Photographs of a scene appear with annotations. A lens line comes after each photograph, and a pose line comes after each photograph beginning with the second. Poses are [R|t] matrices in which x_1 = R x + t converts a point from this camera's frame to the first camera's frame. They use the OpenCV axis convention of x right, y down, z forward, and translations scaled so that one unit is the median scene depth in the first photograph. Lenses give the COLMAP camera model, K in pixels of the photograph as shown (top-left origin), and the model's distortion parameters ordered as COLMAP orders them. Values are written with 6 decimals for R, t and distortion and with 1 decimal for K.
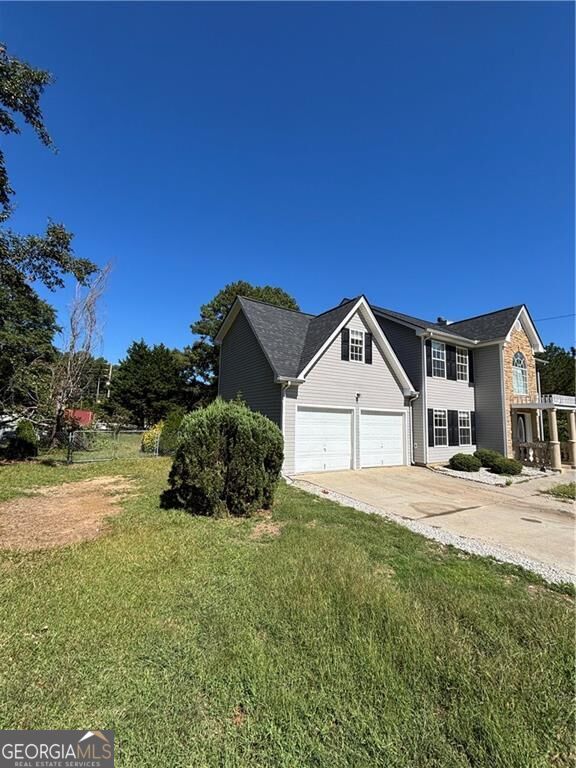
lens RADIAL K [[314.0, 0, 288.8], [0, 314.0, 384.1], [0, 0, 1]] dist [-0.003071, -0.000814]
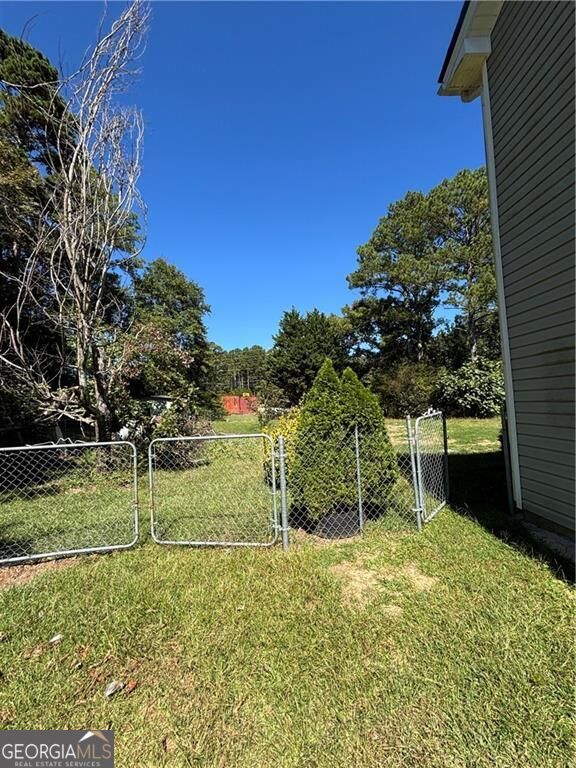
lens RADIAL K [[314.0, 0, 288.9], [0, 314.0, 384.7], [0, 0, 1]] dist [-0.003071, -0.000814]
pose [[0.871788, -0.083205, -0.482765, -0.286651], [0.118331, 0.992055, 0.042703, 0.083436], [0.475377, -0.094355, 0.874708, 0.778804]]
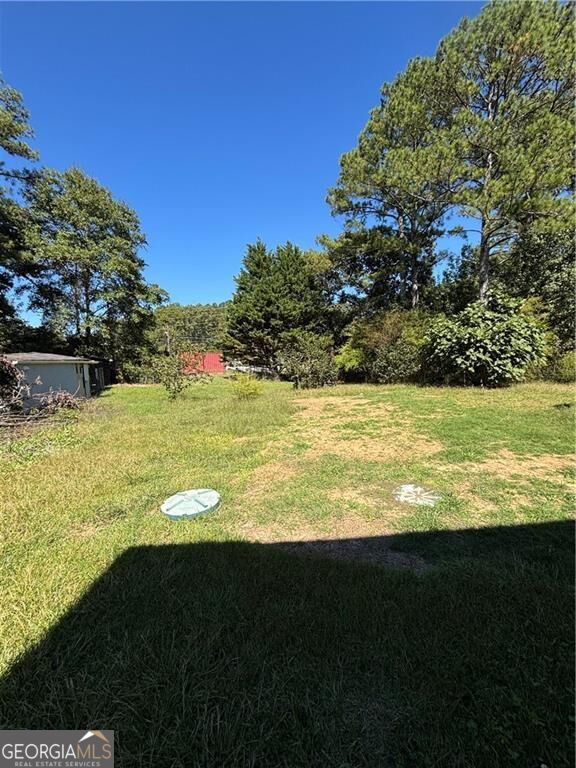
lens RADIAL K [[314.0, 0, 292.4], [0, 314.0, 385.7], [0, 0, 1]] dist [-0.003071, -0.000814]
pose [[0.873808, -0.016462, -0.485993, -0.284484], [0.121768, 0.974992, 0.185911, 0.142299], [0.470778, -0.221629, 0.853960, 1.285351]]
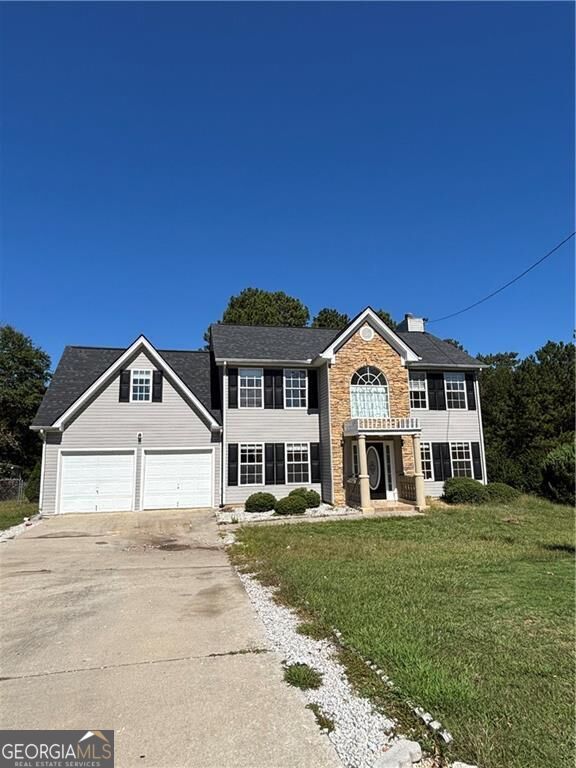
lens RADIAL K [[441.0, 0, 288.5], [0, 441.0, 387.1], [0, 0, 1]] dist [0.003596, -0.000152]
pose [[0.947214, -0.097755, -0.305335, 0.950706], [0.082127, 0.994587, -0.063649, 0.008887], [0.309904, 0.035212, 0.950115, -0.158974]]
